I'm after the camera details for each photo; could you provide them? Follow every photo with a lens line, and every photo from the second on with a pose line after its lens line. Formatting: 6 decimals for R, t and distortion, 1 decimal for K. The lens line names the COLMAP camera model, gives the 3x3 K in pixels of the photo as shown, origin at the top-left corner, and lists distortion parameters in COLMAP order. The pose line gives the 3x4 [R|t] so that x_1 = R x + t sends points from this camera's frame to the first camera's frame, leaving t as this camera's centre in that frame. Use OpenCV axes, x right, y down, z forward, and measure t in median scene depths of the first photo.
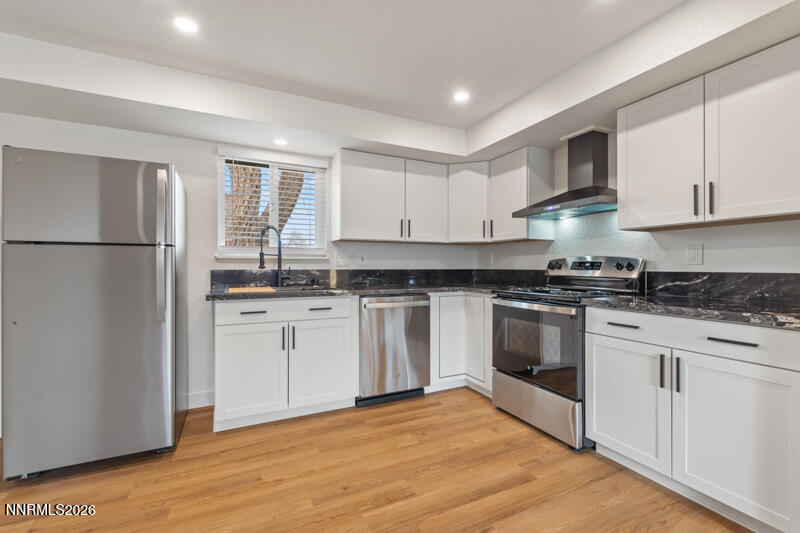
lens RADIAL K [[347.4, 0, 404.4], [0, 347.4, 267.5], [0, 0, 1]] dist [-0.000254, -0.000567]
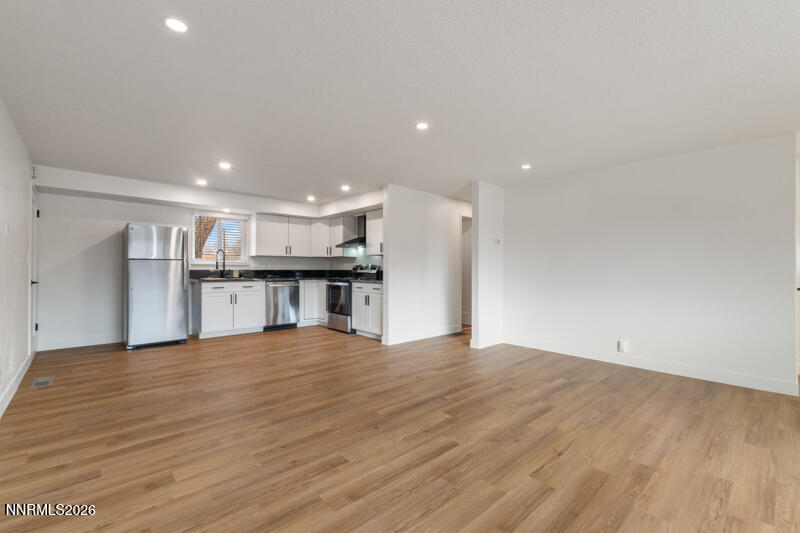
lens RADIAL K [[347.4, 0, 404.4], [0, 347.4, 267.5], [0, 0, 1]] dist [-0.000254, -0.000567]
pose [[0.959003, 0.002314, 0.283386, 0.089633], [-0.000086, 0.999969, -0.007876, 0.008914], [-0.283396, 0.007529, 0.958973, -1.341800]]
